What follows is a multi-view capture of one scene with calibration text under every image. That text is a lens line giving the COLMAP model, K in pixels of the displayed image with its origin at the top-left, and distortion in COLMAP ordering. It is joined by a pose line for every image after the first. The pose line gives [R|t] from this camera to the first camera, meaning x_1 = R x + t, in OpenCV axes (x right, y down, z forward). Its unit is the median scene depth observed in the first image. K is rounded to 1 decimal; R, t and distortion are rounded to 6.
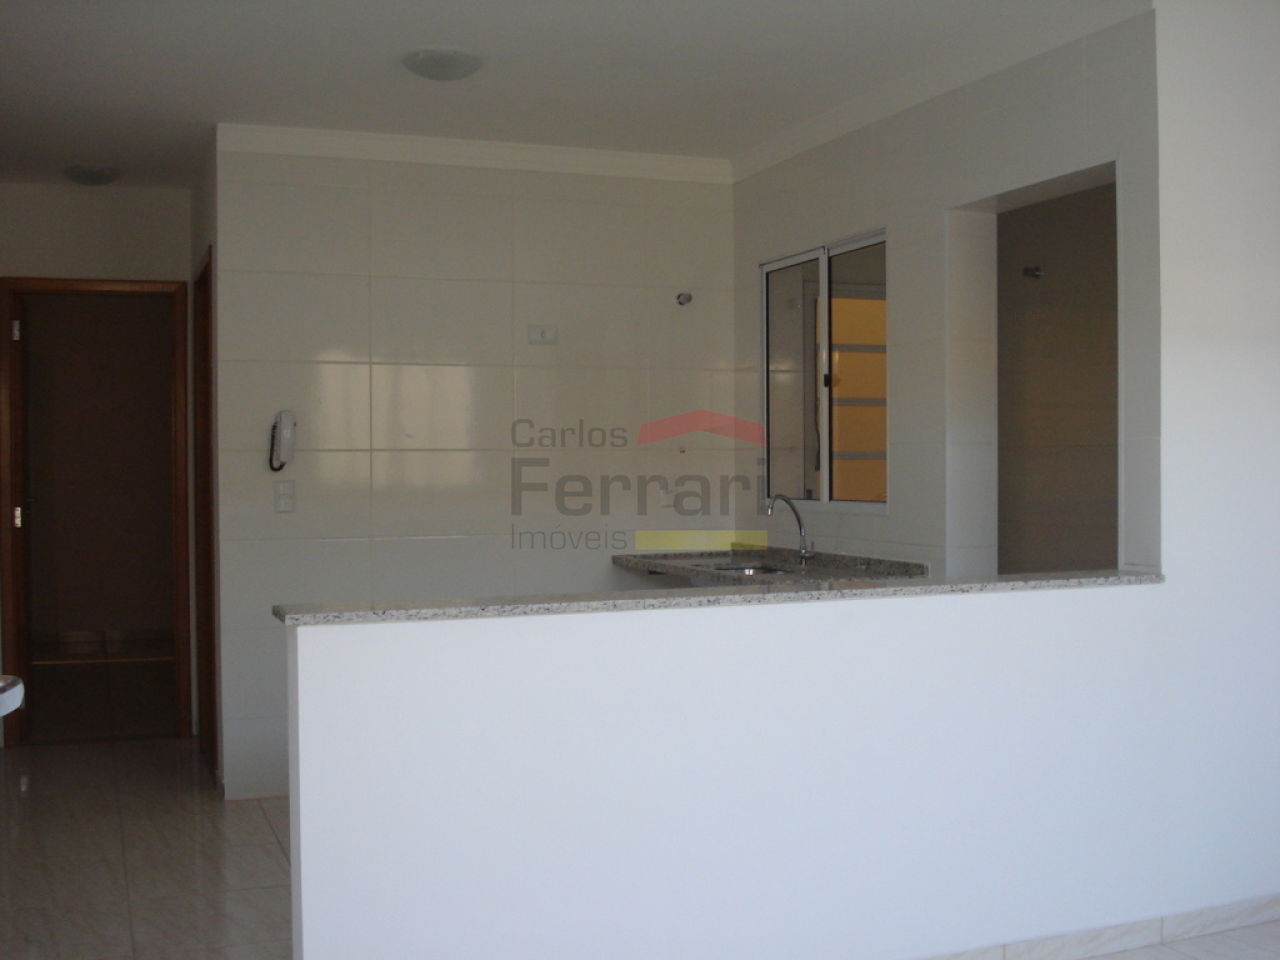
lens RADIAL K [[1428.6, 0, 640.0], [0, 1428.6, 480.0], [0, 0, 1]] dist [-0.082716, -0.052779]
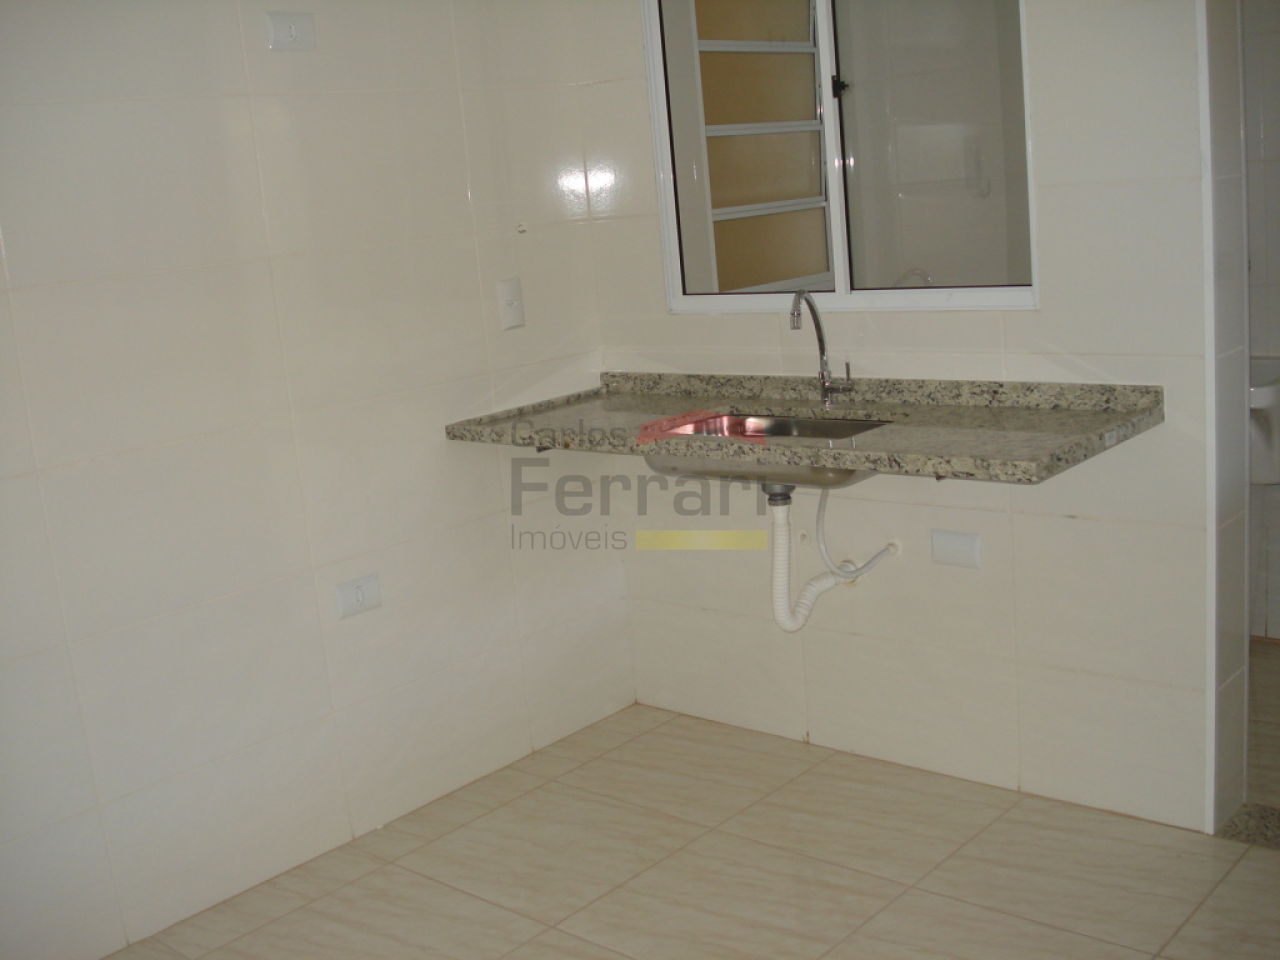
lens RADIAL K [[1428.6, 0, 640.0], [0, 1428.6, 480.0], [0, 0, 1]] dist [-0.082716, -0.052779]
pose [[0.889492, -0.165508, 0.425924, -0.309500], [0.092502, 0.978021, 0.186865, -0.040115], [-0.447491, -0.126816, 0.885251, 0.722048]]
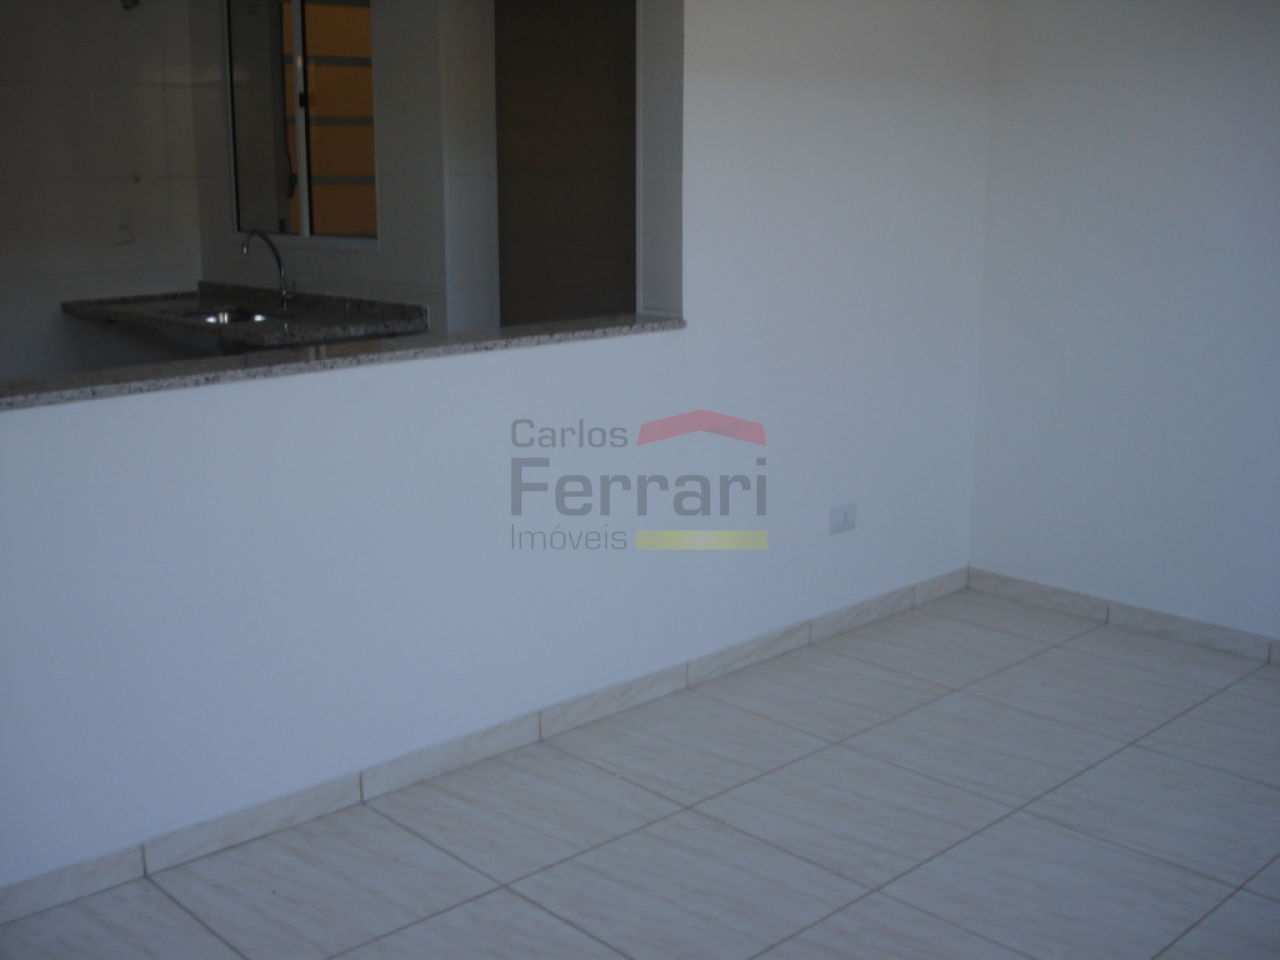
lens RADIAL K [[1428.6, 0, 640.0], [0, 1428.6, 480.0], [0, 0, 1]] dist [-0.082716, -0.052779]
pose [[0.926792, -0.078833, 0.367207, -0.023996], [0.002093, 0.978792, 0.204847, -0.025489], [-0.375568, -0.189082, 0.907302, 0.106771]]
